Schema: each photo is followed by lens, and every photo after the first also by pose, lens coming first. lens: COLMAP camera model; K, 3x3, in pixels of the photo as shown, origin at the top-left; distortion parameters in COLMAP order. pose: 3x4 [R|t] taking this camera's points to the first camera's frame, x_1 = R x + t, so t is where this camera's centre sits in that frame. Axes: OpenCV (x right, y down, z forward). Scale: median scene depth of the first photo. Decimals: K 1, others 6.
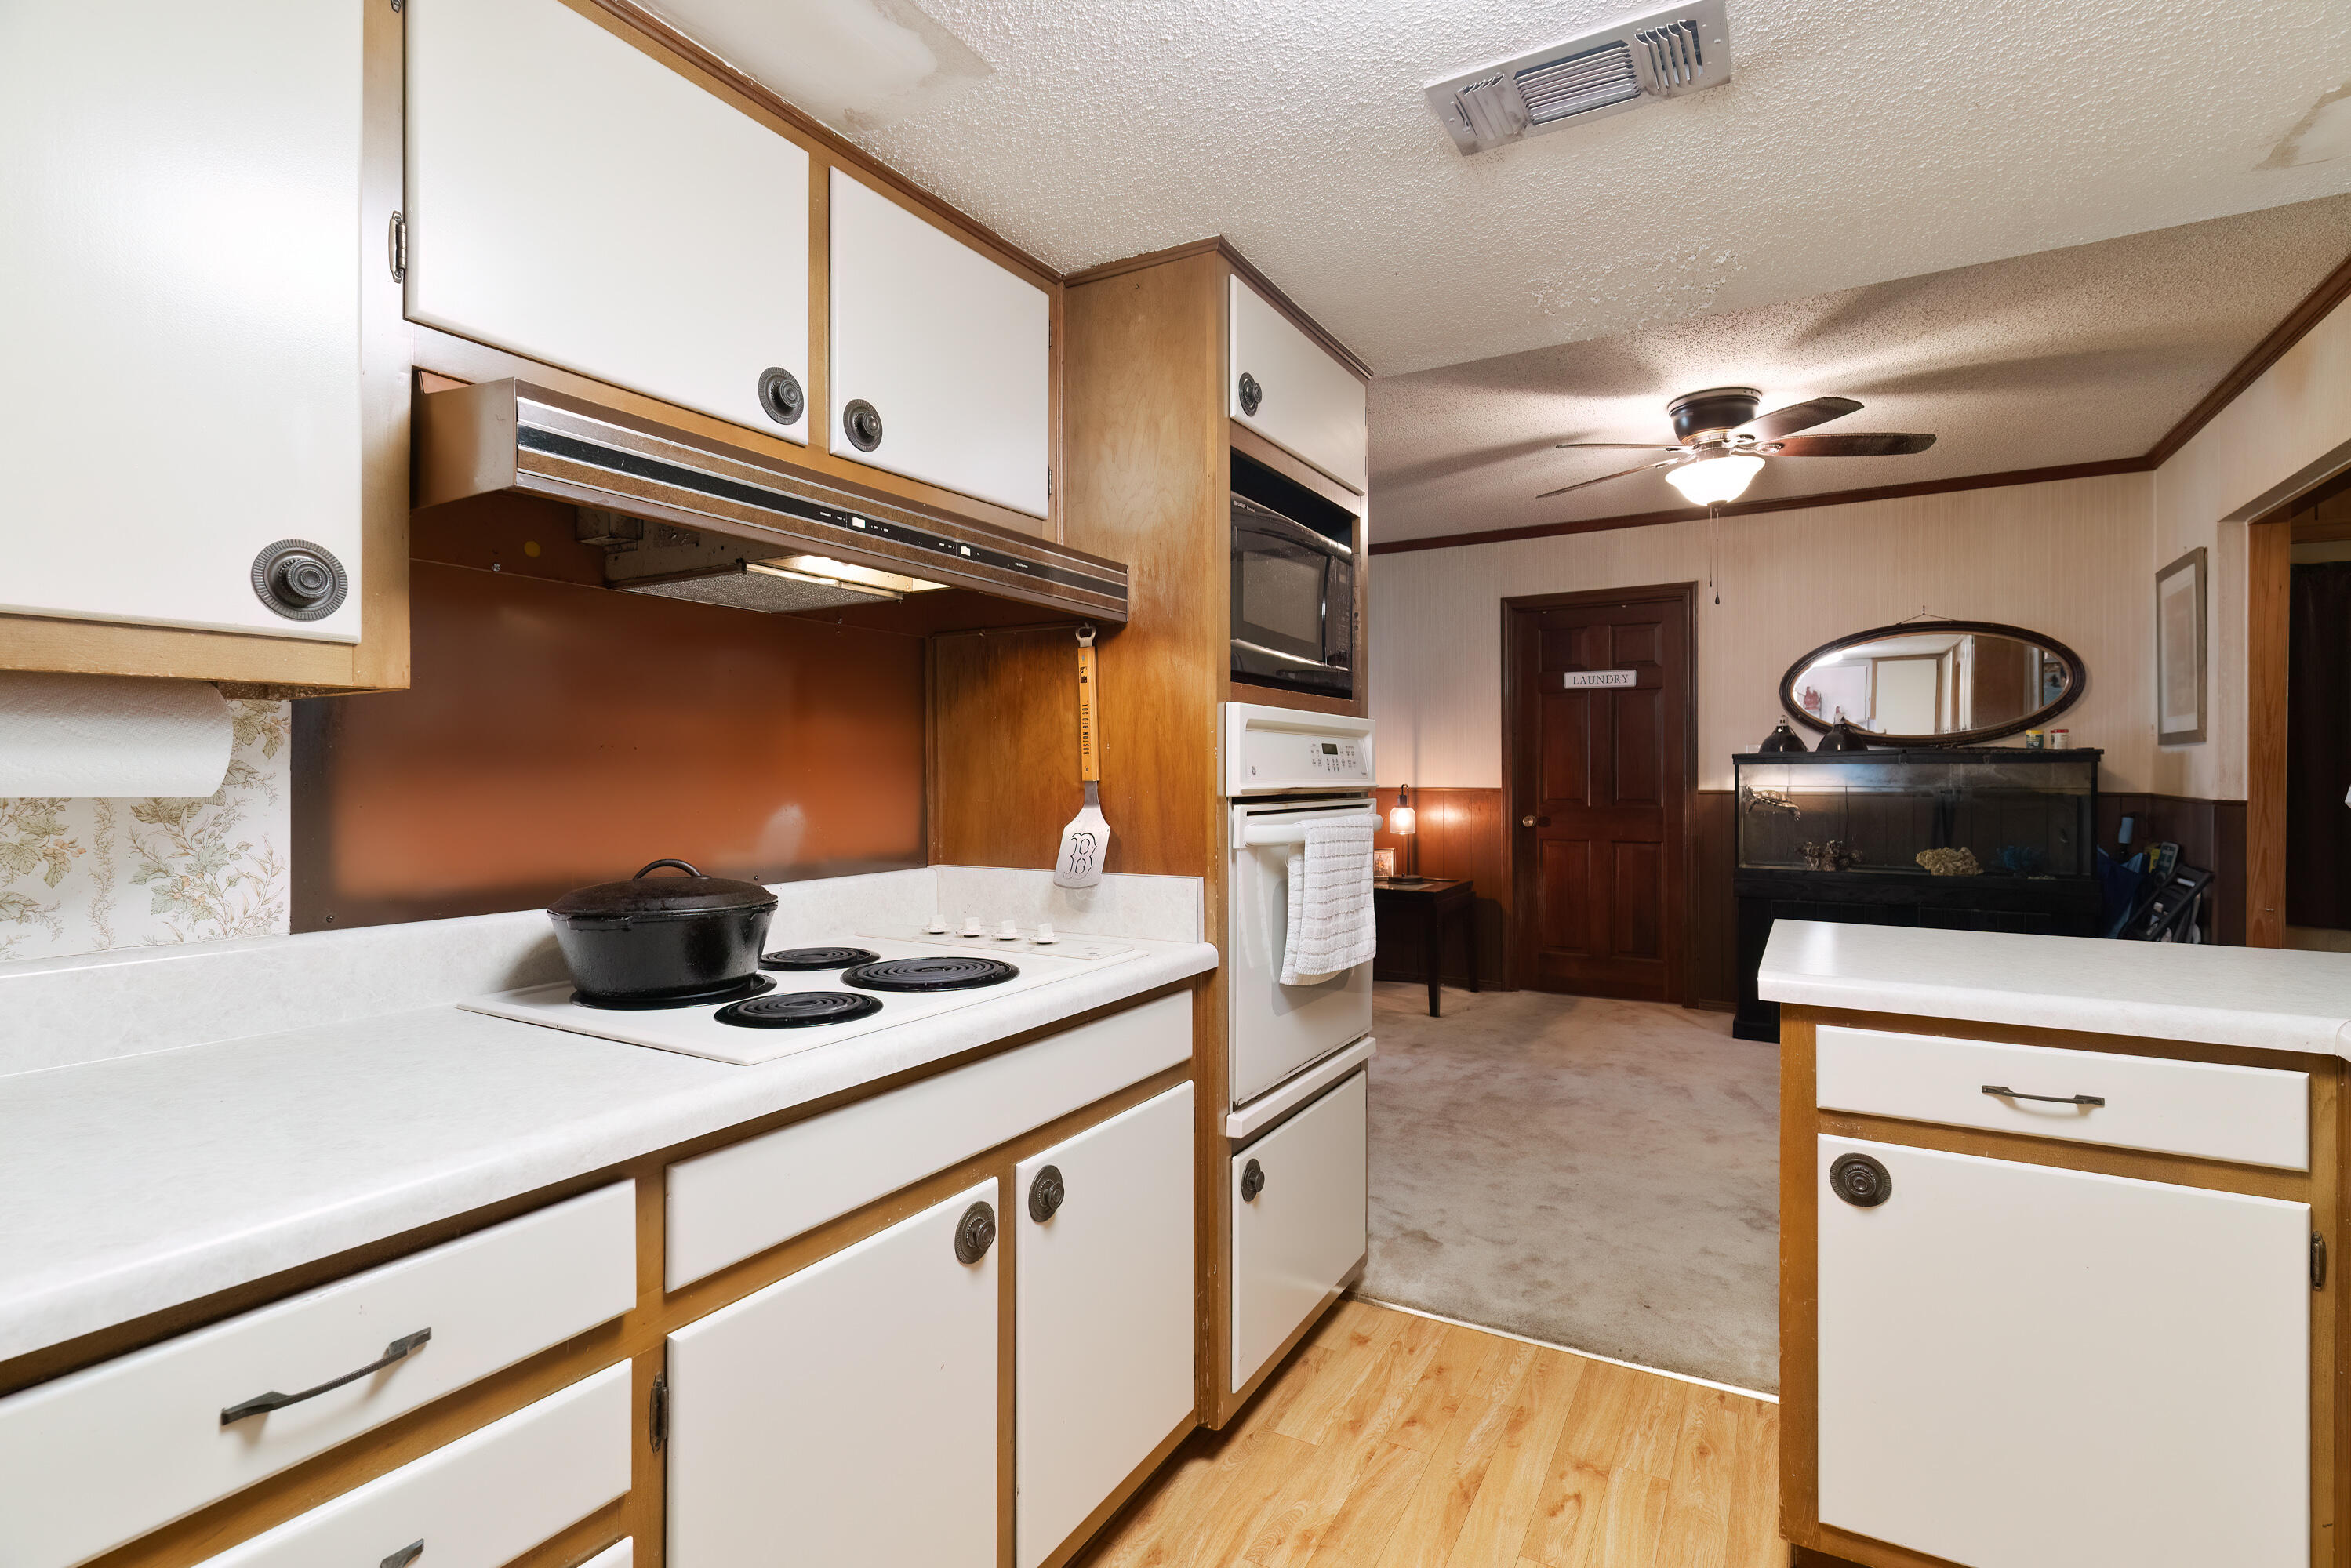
lens RADIAL K [[1134.2, 0, 1142.8], [0, 1134.2, 763.3], [0, 0, 1]] dist [0.003650, -0.000552]
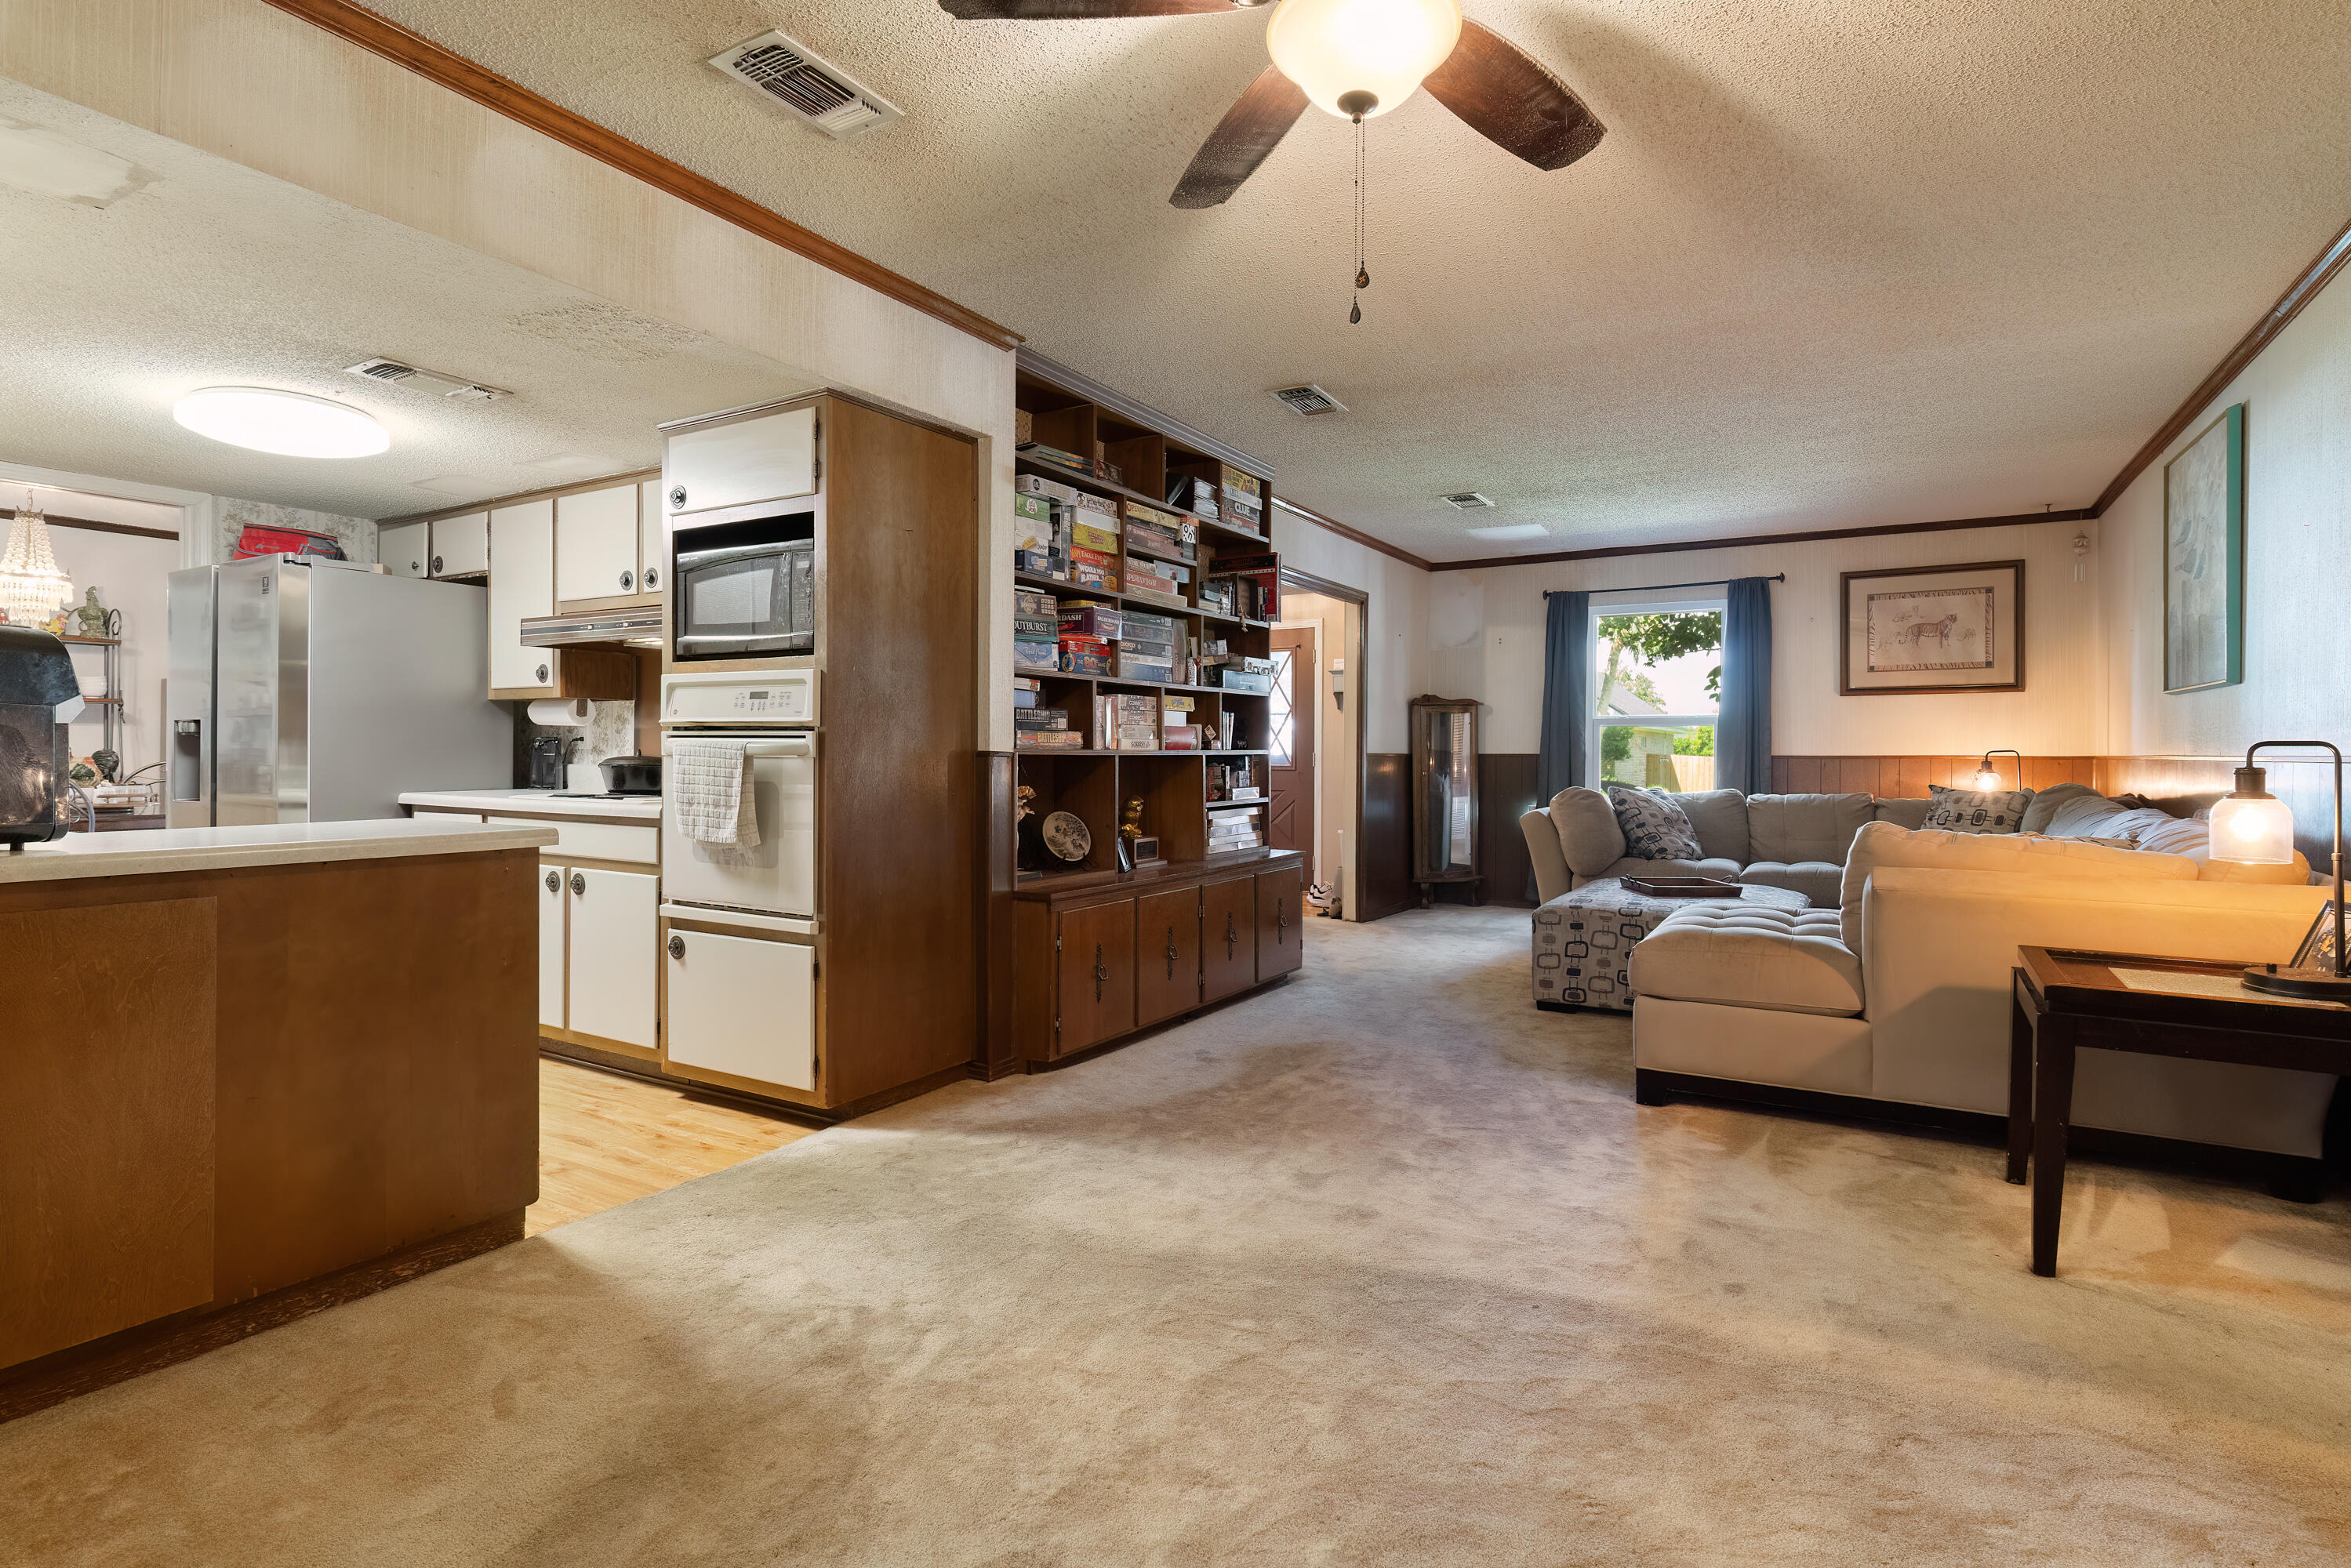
lens RADIAL K [[1134.2, 0, 1153.1], [0, 1134.2, 766.4], [0, 0, 1]] dist [0.003650, -0.000552]
pose [[-0.017087, 0.009128, -0.999812, 2.441363], [-0.006225, 0.999938, 0.009236, 0.093154], [0.999835, 0.006382, -0.017029, 2.360116]]
